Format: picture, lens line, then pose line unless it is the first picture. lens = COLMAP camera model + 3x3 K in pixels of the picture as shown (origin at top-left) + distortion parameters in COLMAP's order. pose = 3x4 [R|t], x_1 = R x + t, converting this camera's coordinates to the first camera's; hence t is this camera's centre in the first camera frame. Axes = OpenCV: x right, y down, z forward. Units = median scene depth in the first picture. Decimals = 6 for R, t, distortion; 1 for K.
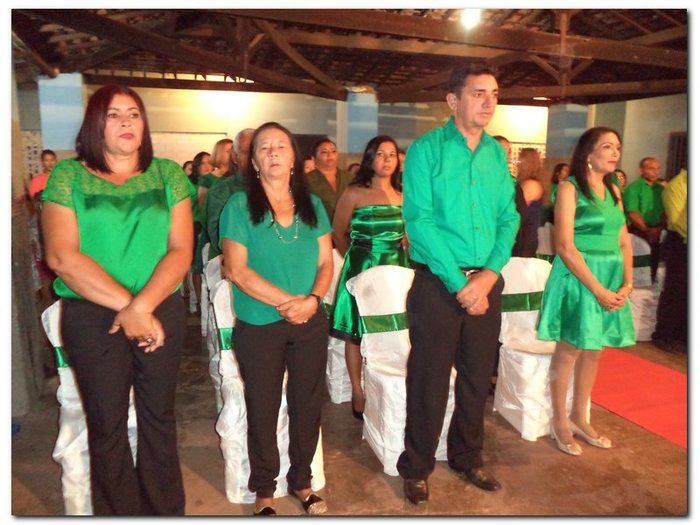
lens RADIAL K [[551.2, 0, 350.0], [0, 551.2, 262.5], [0, 0, 1]] dist [-0.014142, -0.007385]
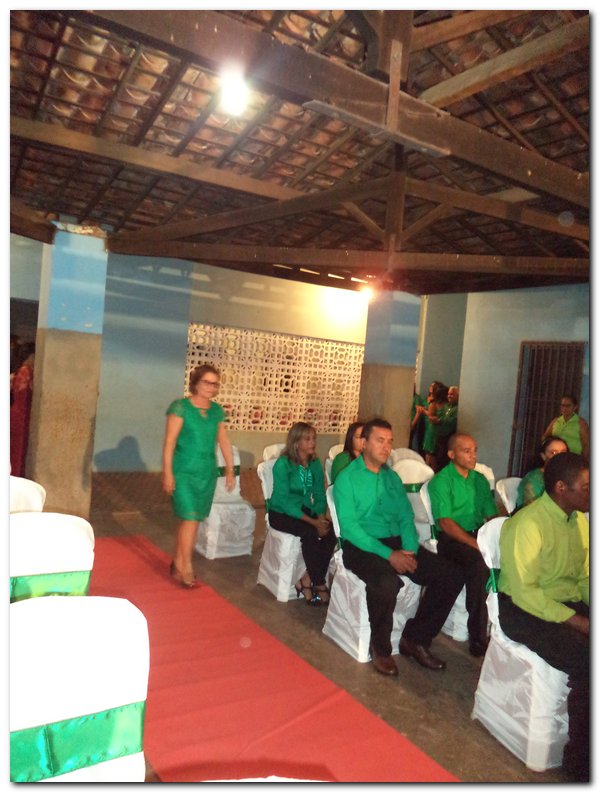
lens RADIAL K [[680.5, 0, 300.0], [0, 680.5, 396.5], [0, 0, 1]] dist [0.003362, 0.000939]
pose [[0.968594, 0.062364, 0.240701, 0.082699], [-0.032588, 0.991525, -0.125760, -0.039960], [-0.246504, 0.113967, 0.962417, 0.221328]]
